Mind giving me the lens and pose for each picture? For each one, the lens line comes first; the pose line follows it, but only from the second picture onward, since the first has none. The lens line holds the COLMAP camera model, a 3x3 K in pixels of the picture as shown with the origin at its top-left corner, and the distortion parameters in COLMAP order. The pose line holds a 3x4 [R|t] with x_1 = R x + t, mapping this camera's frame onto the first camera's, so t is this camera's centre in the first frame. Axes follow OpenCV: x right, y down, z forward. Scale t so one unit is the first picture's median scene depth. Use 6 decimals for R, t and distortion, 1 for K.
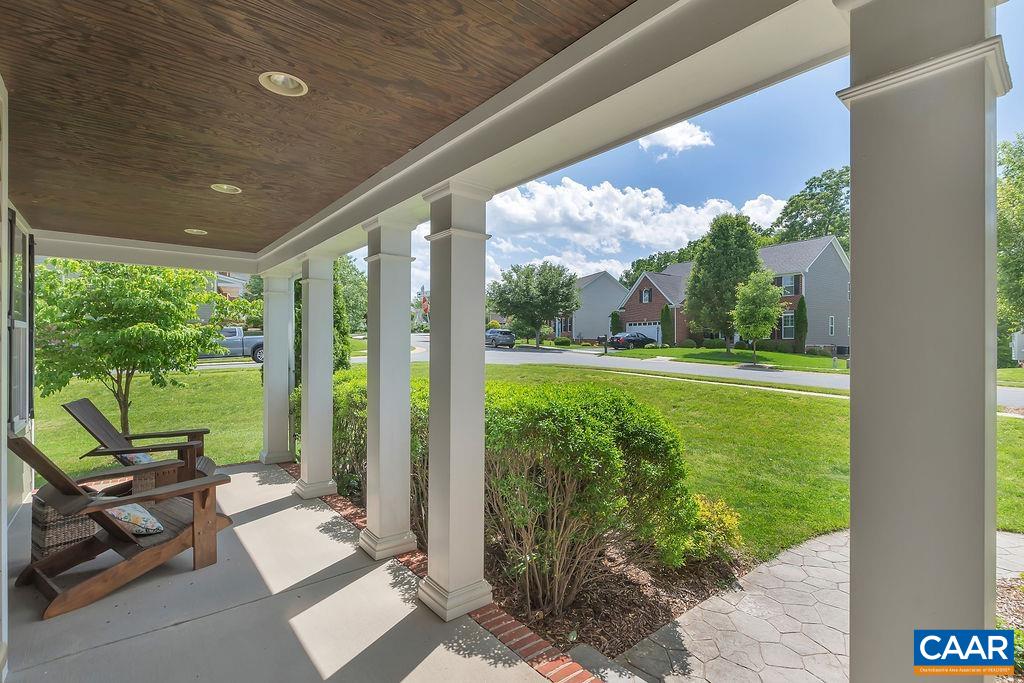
lens RADIAL K [[466.4, 0, 512.0], [0, 466.4, 341.5], [0, 0, 1]] dist [0.000501, 0.000102]
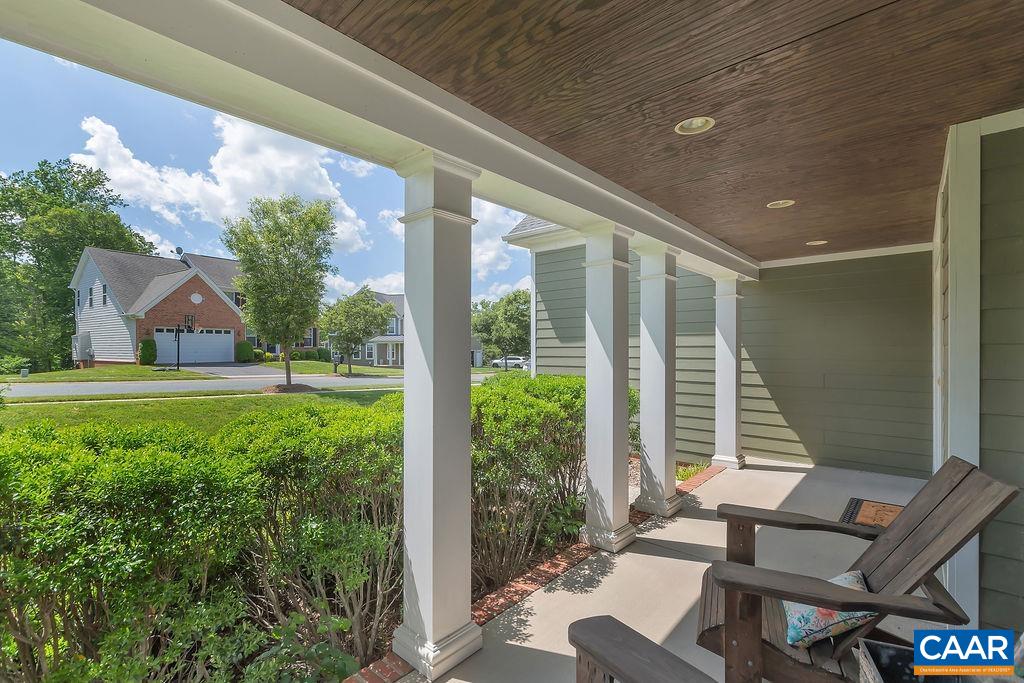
lens RADIAL K [[453.8, 0, 512.0], [0, 453.8, 341.5], [0, 0, 1]] dist [-0.001221, -0.000078]
pose [[-0.147086, 0.008880, 0.989084, -1.386044], [-0.003746, 0.999948, -0.009535, 0.008687], [-0.989117, -0.005108, -0.147045, 1.523613]]
